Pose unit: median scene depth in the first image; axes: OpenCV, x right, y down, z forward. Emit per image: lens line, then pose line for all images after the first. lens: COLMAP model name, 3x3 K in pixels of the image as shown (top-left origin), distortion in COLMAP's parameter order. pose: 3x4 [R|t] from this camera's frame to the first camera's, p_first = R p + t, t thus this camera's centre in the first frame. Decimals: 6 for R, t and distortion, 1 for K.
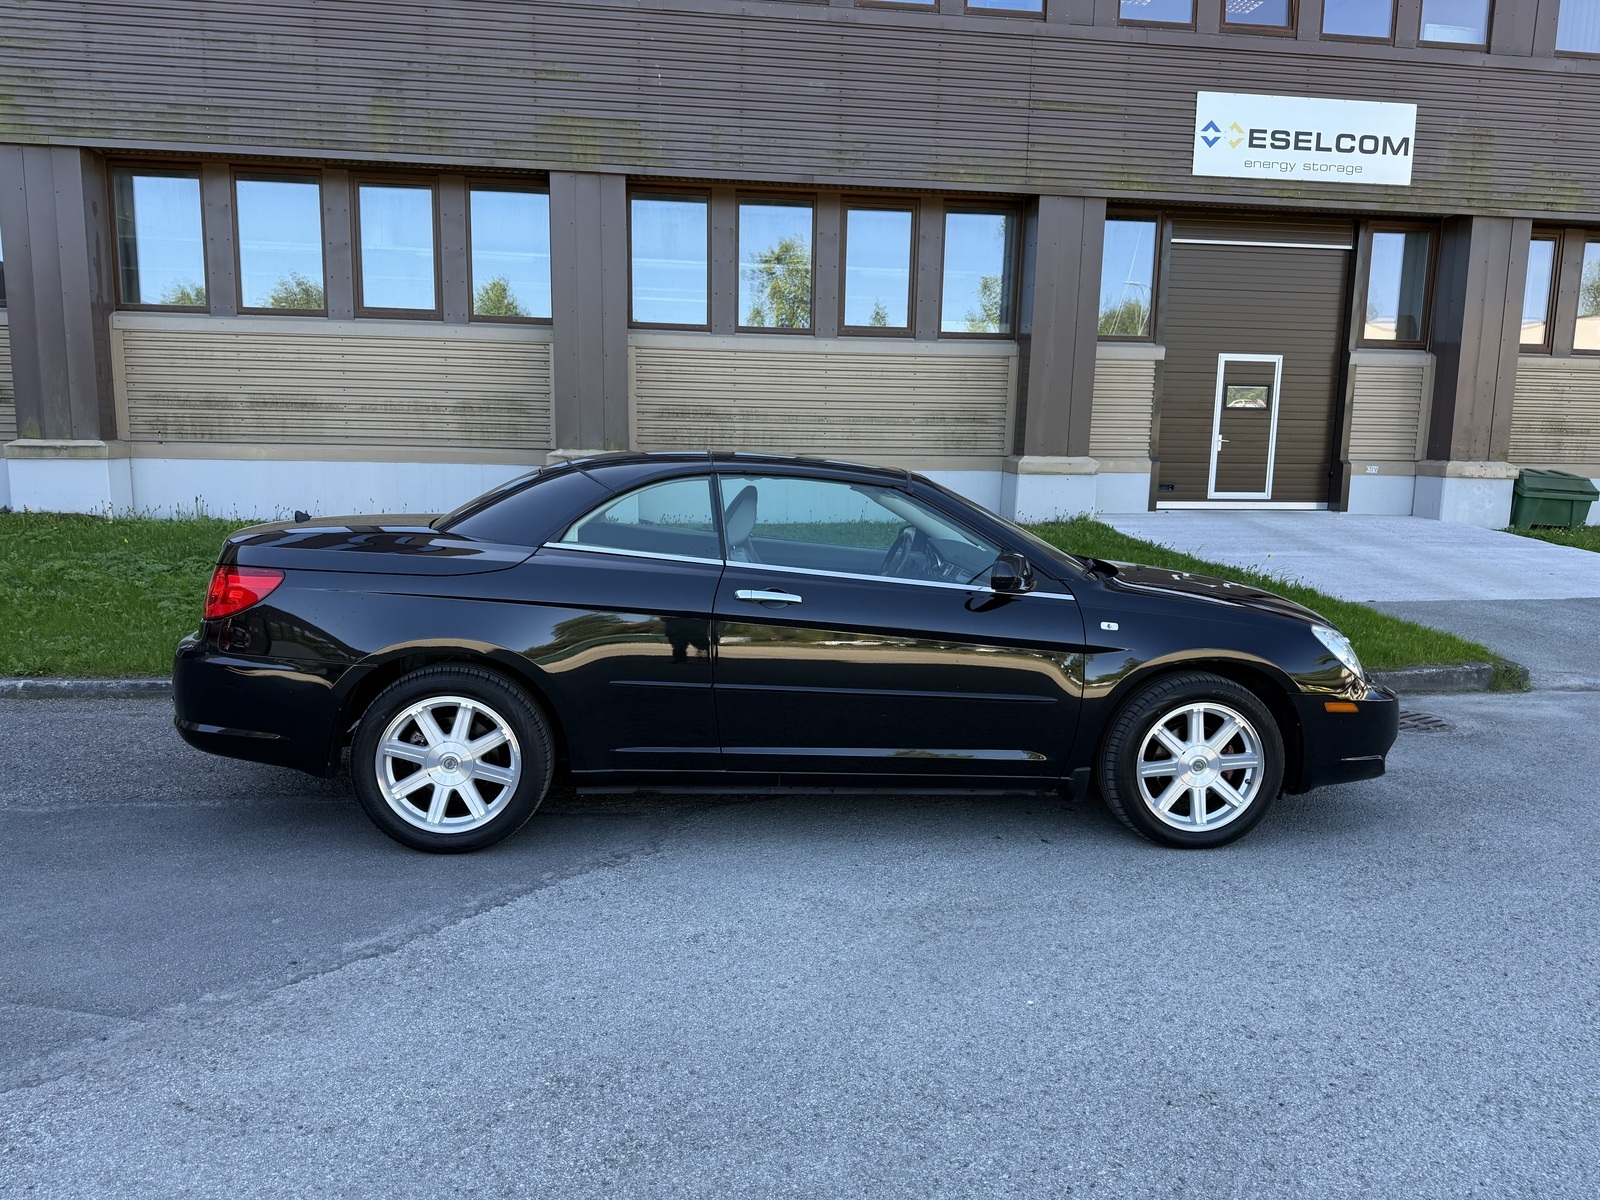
lens RADIAL K [[1119.9, 0, 818.5], [0, 1119.9, 599.9], [0, 0, 1]] dist [0.077946, -0.106166]
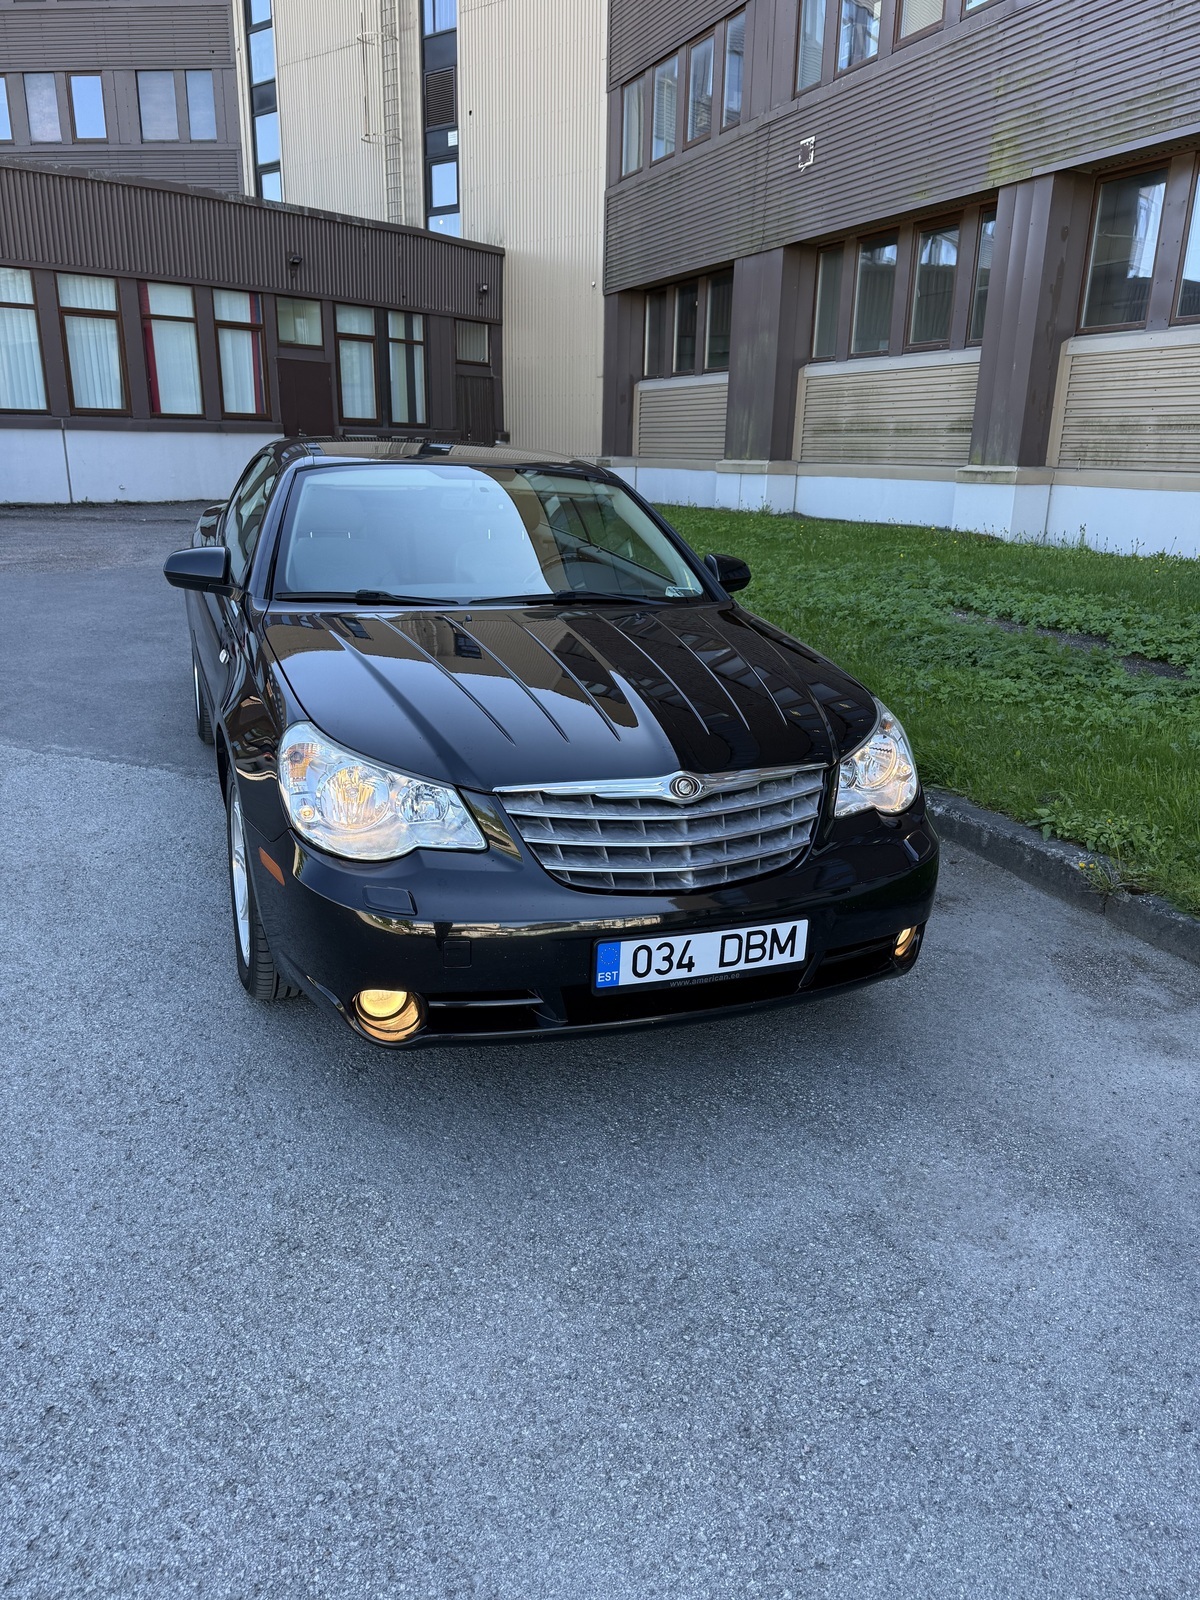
lens RADIAL K [[1140.2, 0, 600.0], [0, 1140.2, 800.0], [0, 0, 1]] dist [-0.000477, -0.000134]
pose [[0.272598, 0.268193, -0.923993, 0.328031], [-0.153651, 0.960173, 0.233364, -0.028412], [0.949780, 0.078358, 0.302950, 0.318609]]
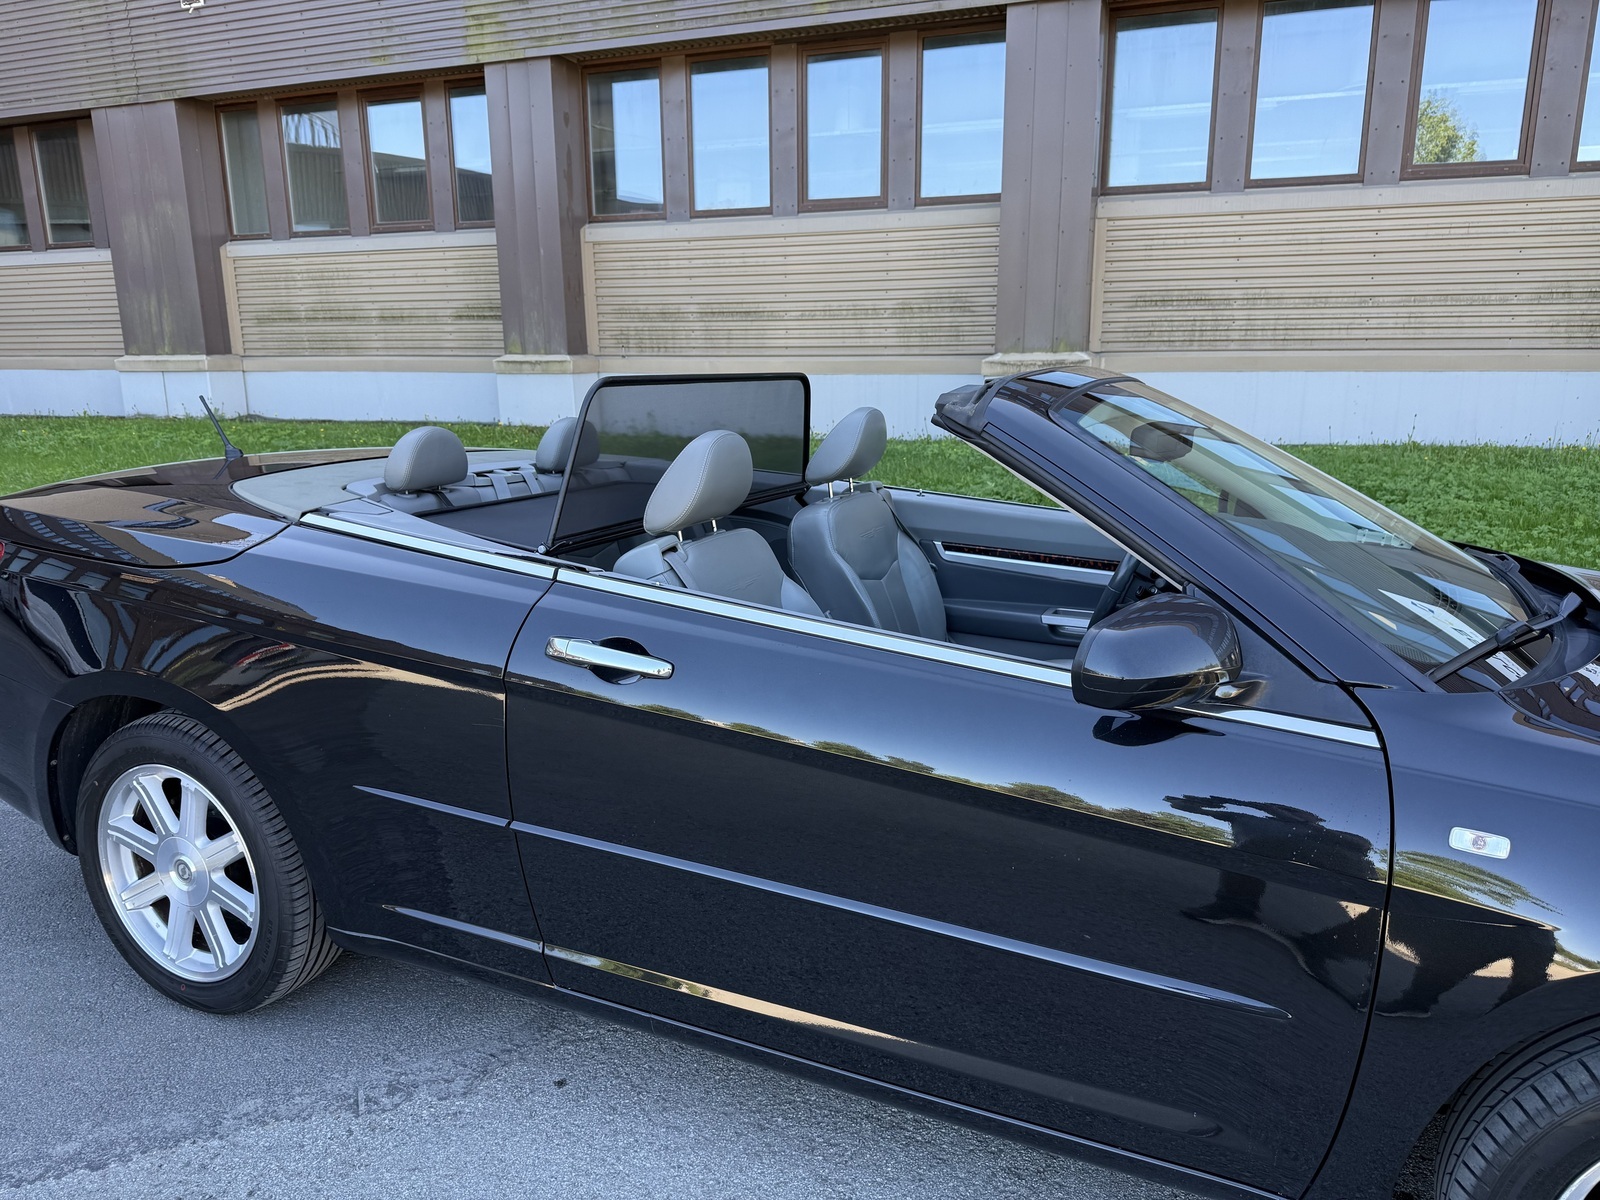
lens RADIAL K [[1119.9, 0, 818.5], [0, 1119.9, 599.9], [0, 0, 1]] dist [0.077946, -0.106166]
pose [[0.865208, 0.086873, -0.493829, 0.085772], [-0.047357, 0.994632, 0.092002, -0.024061], [0.499171, -0.056214, 0.864678, 0.212647]]
